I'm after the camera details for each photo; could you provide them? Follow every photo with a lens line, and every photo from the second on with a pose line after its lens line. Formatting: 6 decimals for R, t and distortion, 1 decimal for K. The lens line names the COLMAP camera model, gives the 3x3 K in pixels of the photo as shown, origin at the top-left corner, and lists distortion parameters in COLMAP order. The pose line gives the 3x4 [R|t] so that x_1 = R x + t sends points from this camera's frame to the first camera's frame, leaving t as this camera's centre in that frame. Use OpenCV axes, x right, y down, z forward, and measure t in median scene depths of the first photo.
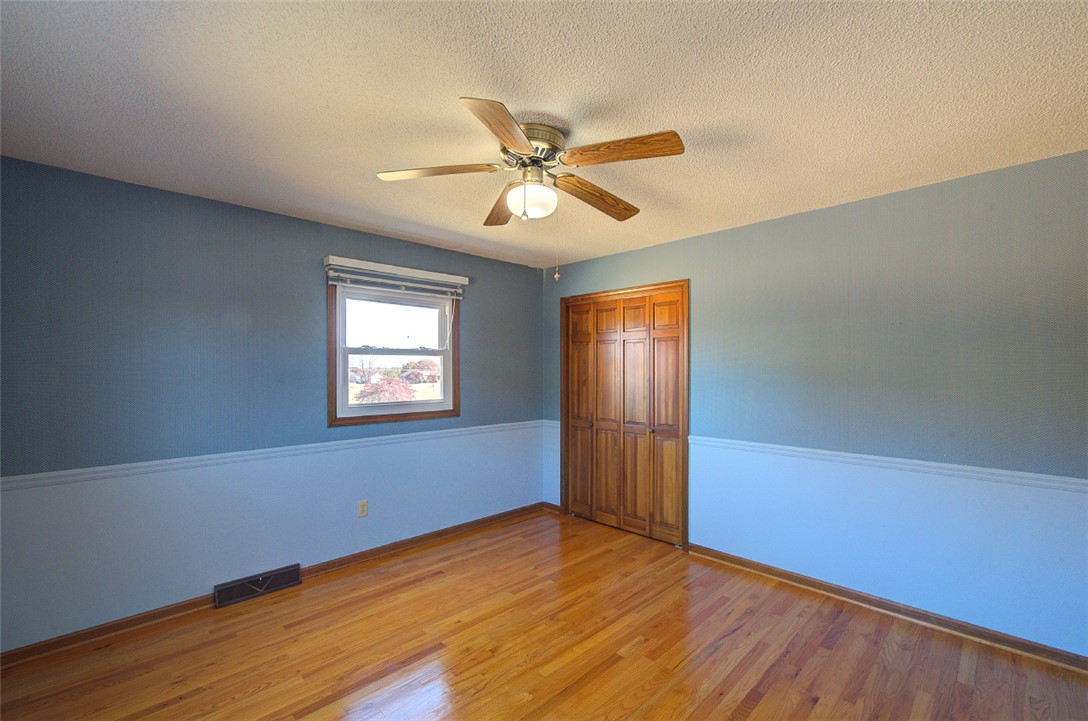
lens RADIAL K [[461.9, 0, 544.7], [0, 461.9, 370.7], [0, 0, 1]] dist [-0.000938, 0.000749]
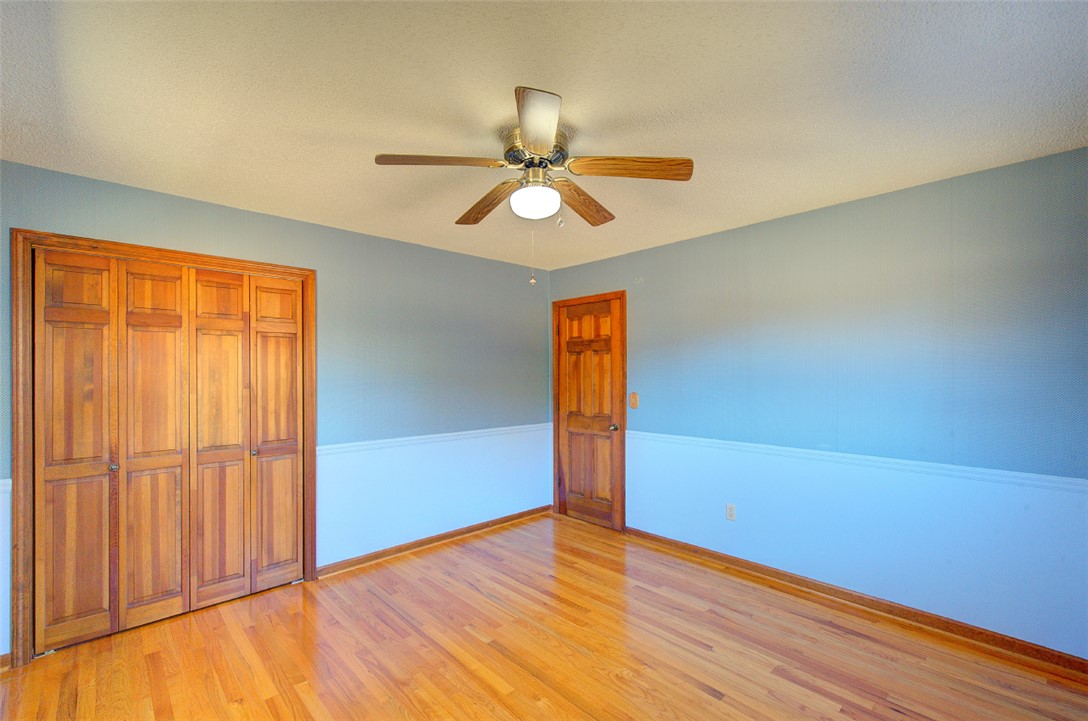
lens RADIAL K [[477.5, 0, 544.9], [0, 477.5, 369.8], [0, 0, 1]] dist [0.000388, 0.000540]
pose [[0.011132, 0.000510, 0.999938, -0.563402], [0.001844, 0.999998, -0.000530, -0.005691], [-0.999936, 0.001850, 0.011131, 0.517927]]
